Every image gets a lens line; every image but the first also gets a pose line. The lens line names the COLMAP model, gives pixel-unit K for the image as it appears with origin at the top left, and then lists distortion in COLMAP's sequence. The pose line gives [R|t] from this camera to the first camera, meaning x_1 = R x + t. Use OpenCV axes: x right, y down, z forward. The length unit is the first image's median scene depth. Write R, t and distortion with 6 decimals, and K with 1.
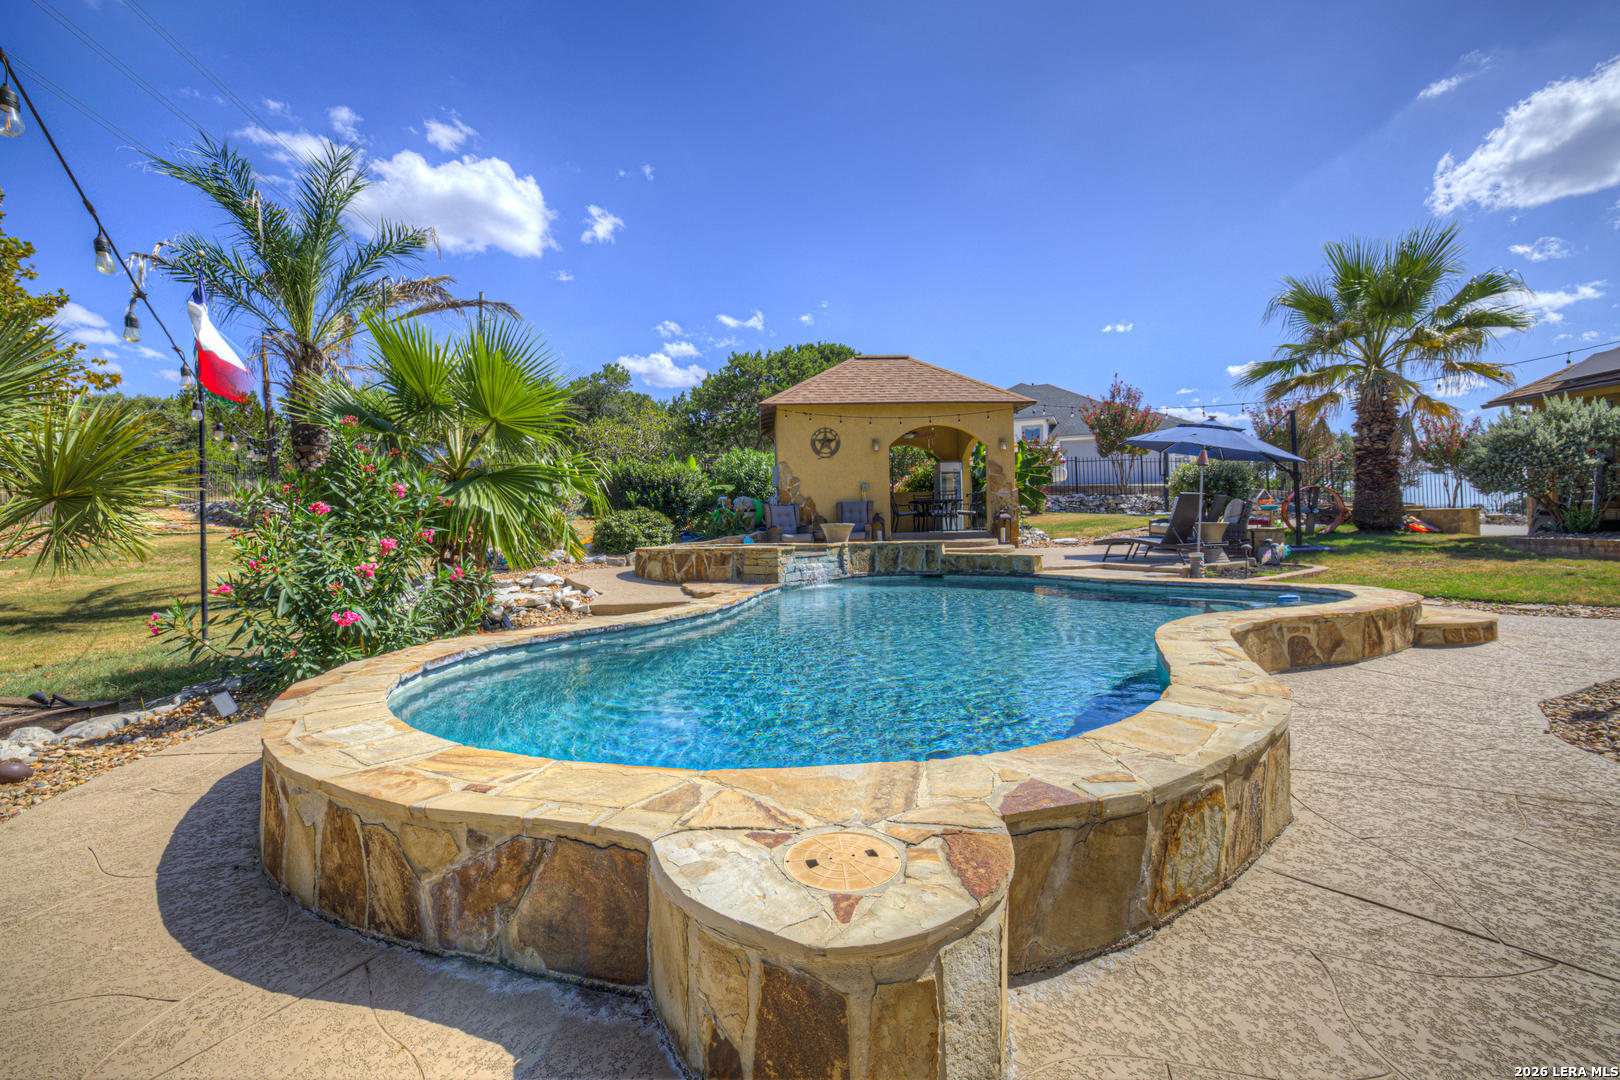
lens RADIAL K [[690.7, 0, 801.9], [0, 690.7, 536.2], [0, 0, 1]] dist [-0.047981, 0.019697]
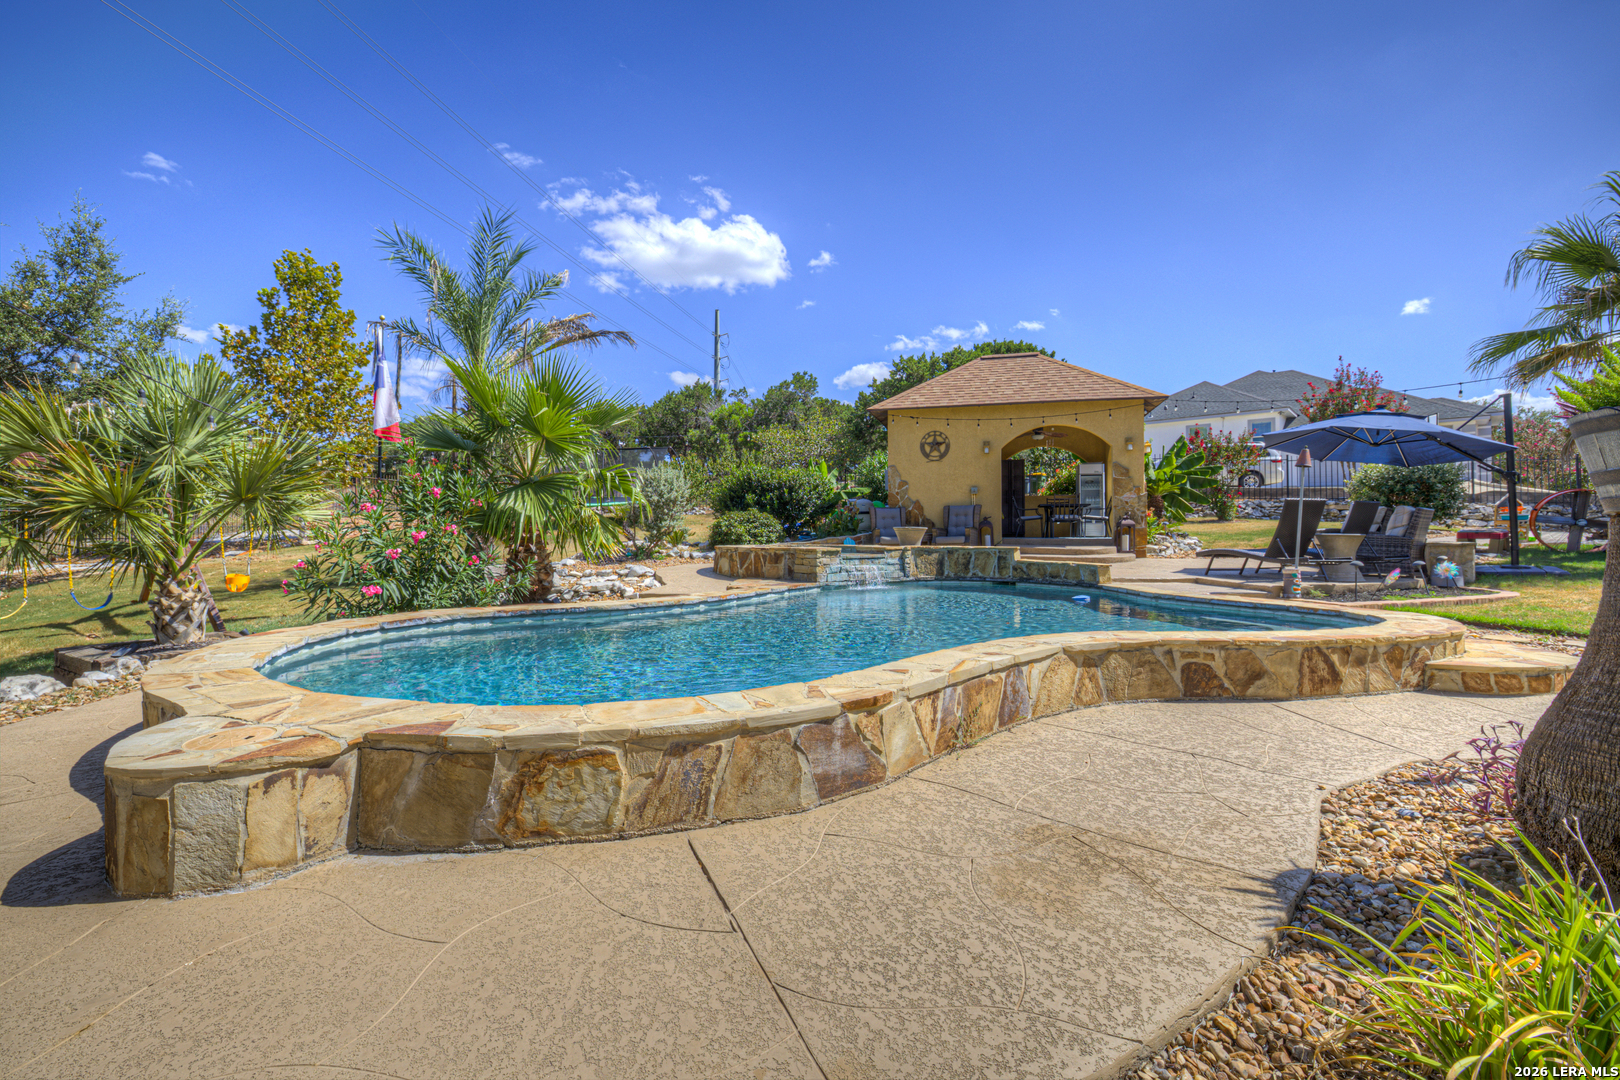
lens RADIAL K [[690.7, 0, 801.9], [0, 690.7, 536.2], [0, 0, 1]] dist [-0.047981, 0.019697]
pose [[0.945552, 0.023131, -0.324647, 0.234870], [-0.023615, 0.999718, 0.002452, -0.003714], [0.324612, 0.005348, 0.945832, -0.006008]]
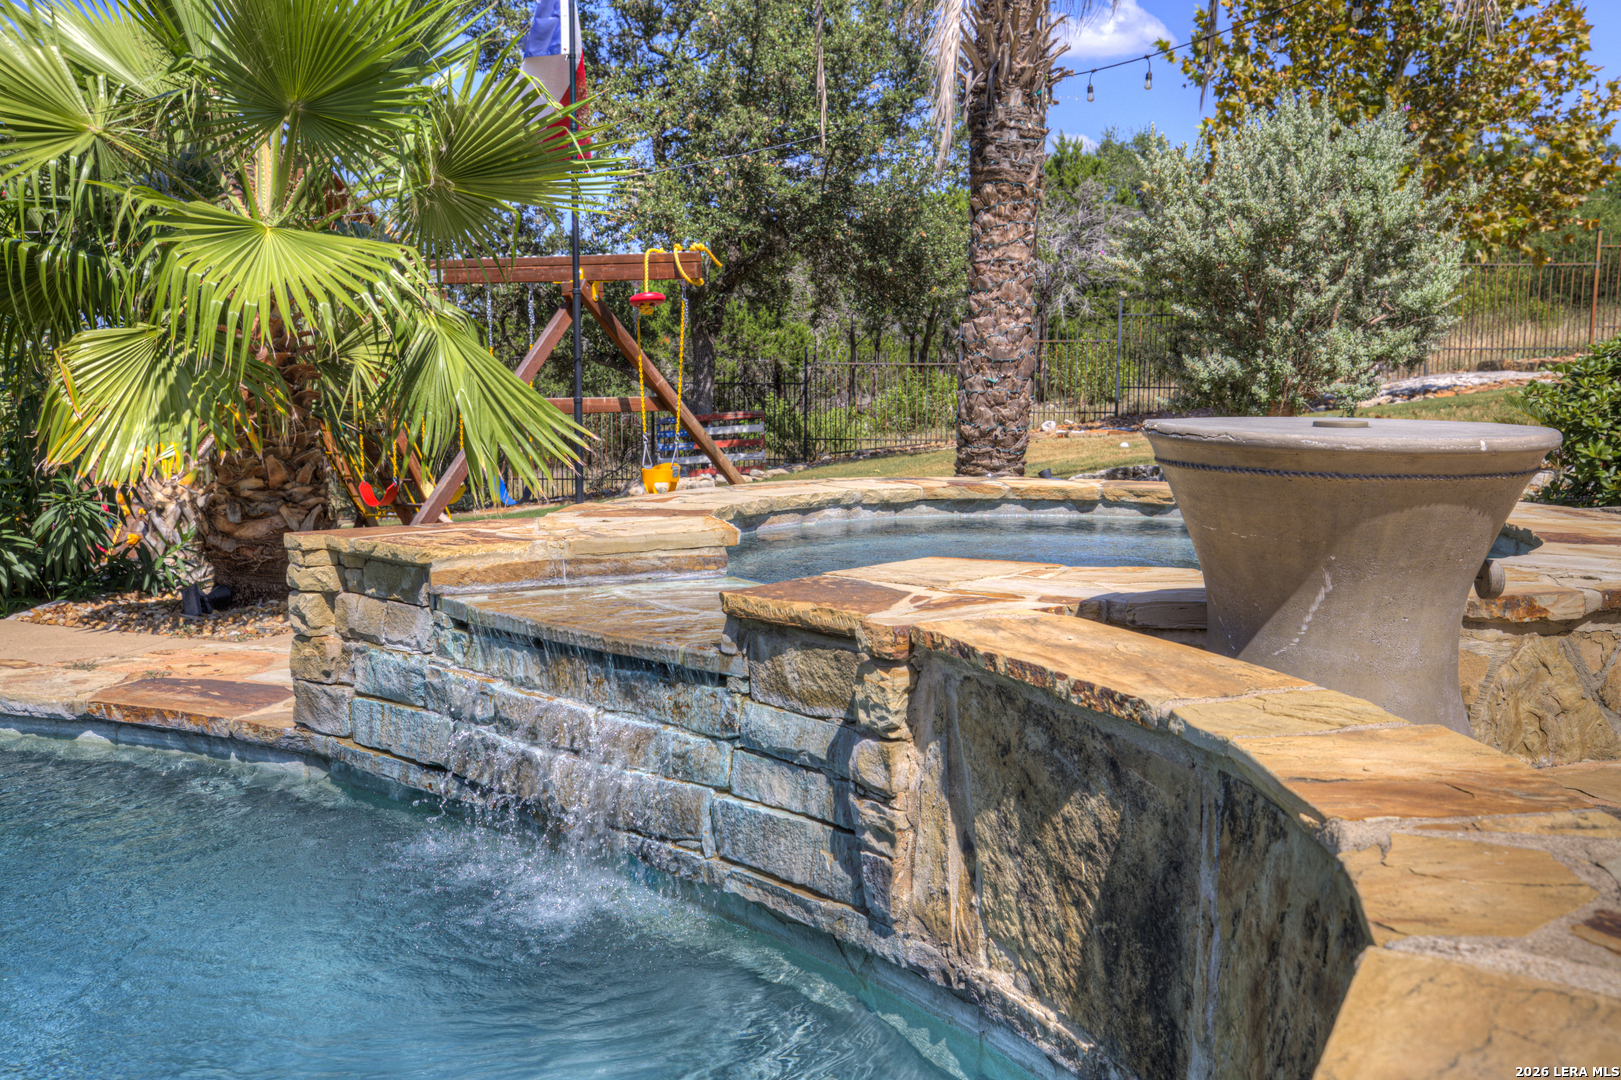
lens RADIAL K [[1520.0, 0, 802.3], [0, 1520.0, 539.7], [0, 0, 1]] dist [0.052910, 0.012081]
pose [[-0.200937, 0.131208, -0.970777, 0.265868], [-0.009599, 0.990678, 0.135885, -0.030344], [0.979557, 0.036622, -0.197804, 0.994791]]
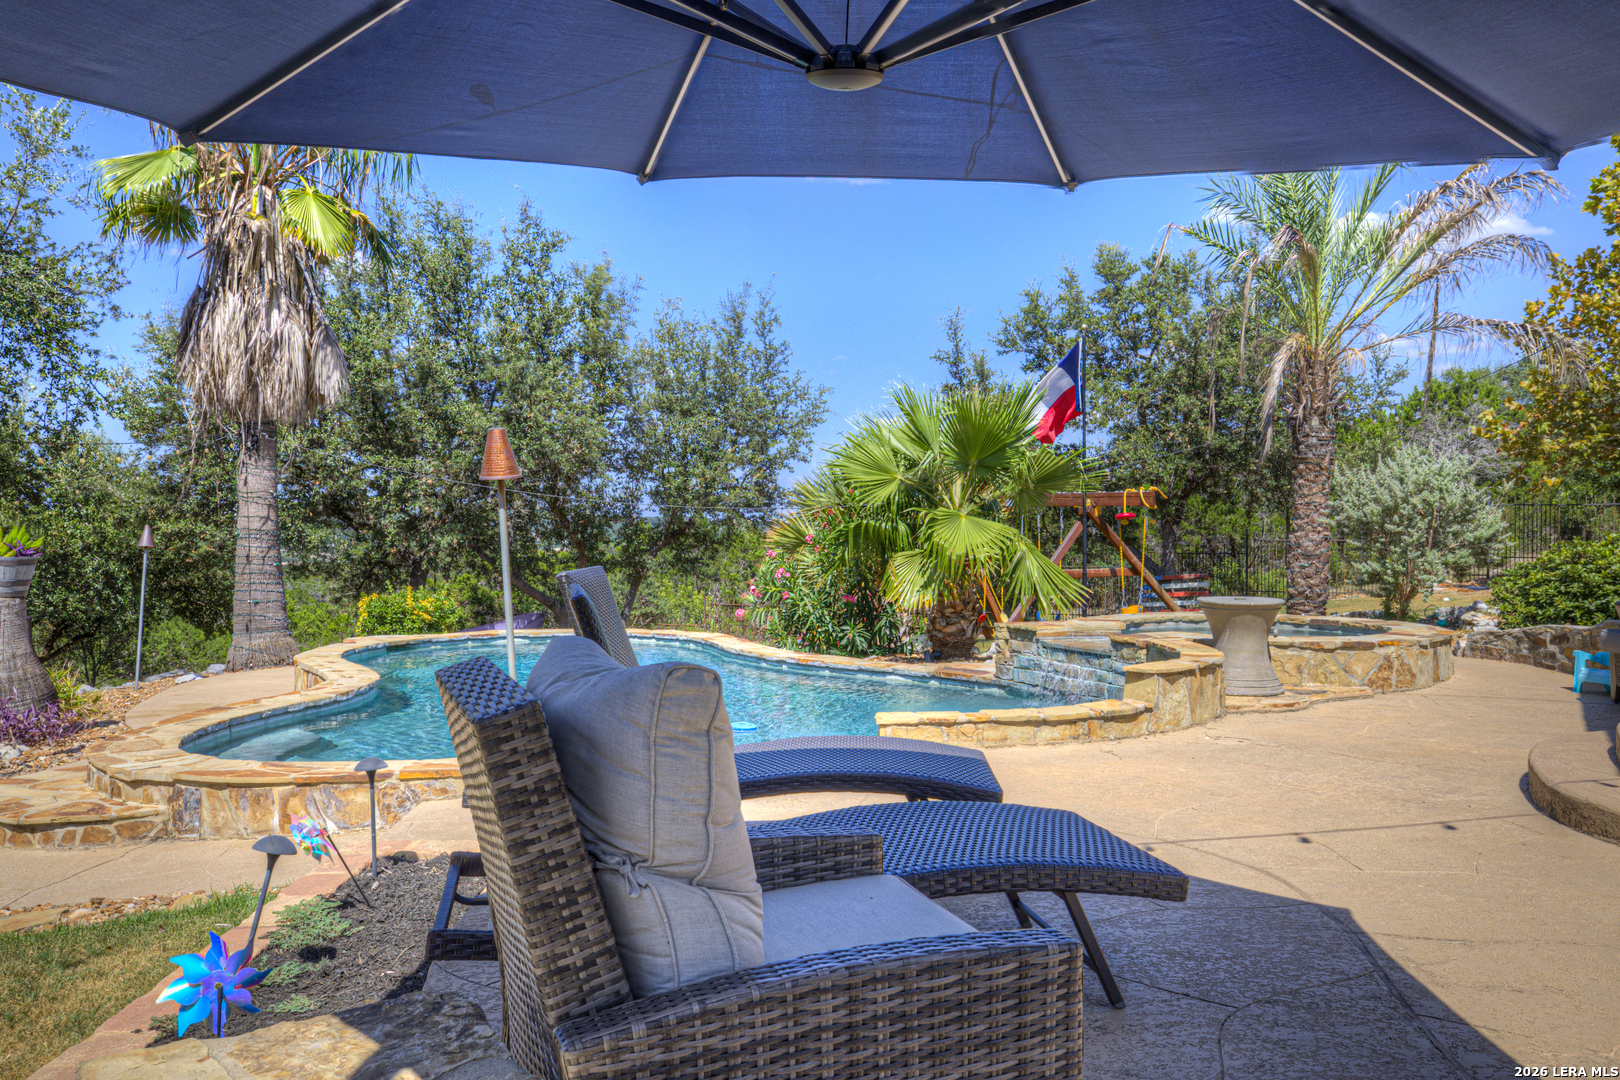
lens RADIAL K [[1236.6, 0, 810.0], [0, 1236.6, 540.0], [0, 0, 1]] dist [0.010622, 0.005973]
pose [[-0.543281, 0.032202, -0.838933, 0.837880], [0.005010, 0.999371, 0.035116, -0.083167], [0.839536, 0.014875, -0.543100, 1.215598]]
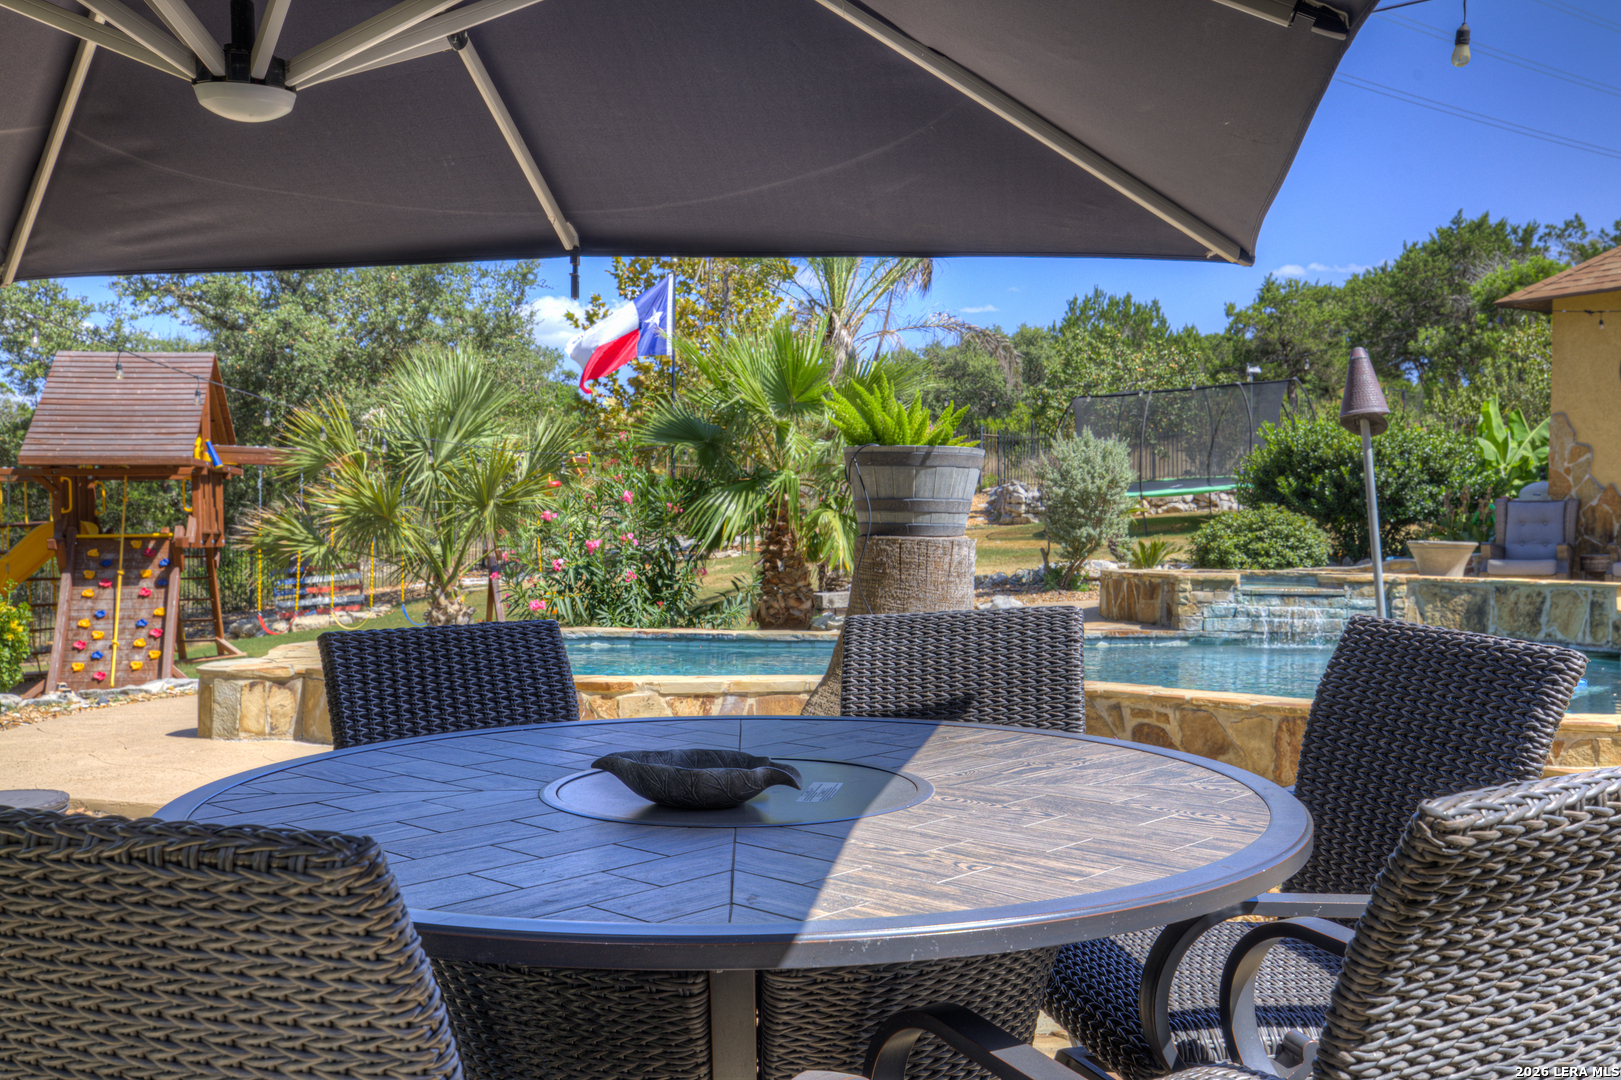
lens RADIAL K [[1520.0, 0, 802.3], [0, 1520.0, 539.7], [0, 0, 1]] dist [0.052910, 0.012081]
pose [[0.526043, 0.026442, -0.850047, 0.817791], [-0.029329, 0.999486, 0.012940, -0.020787], [0.849952, 0.018124, 0.526548, -0.045210]]
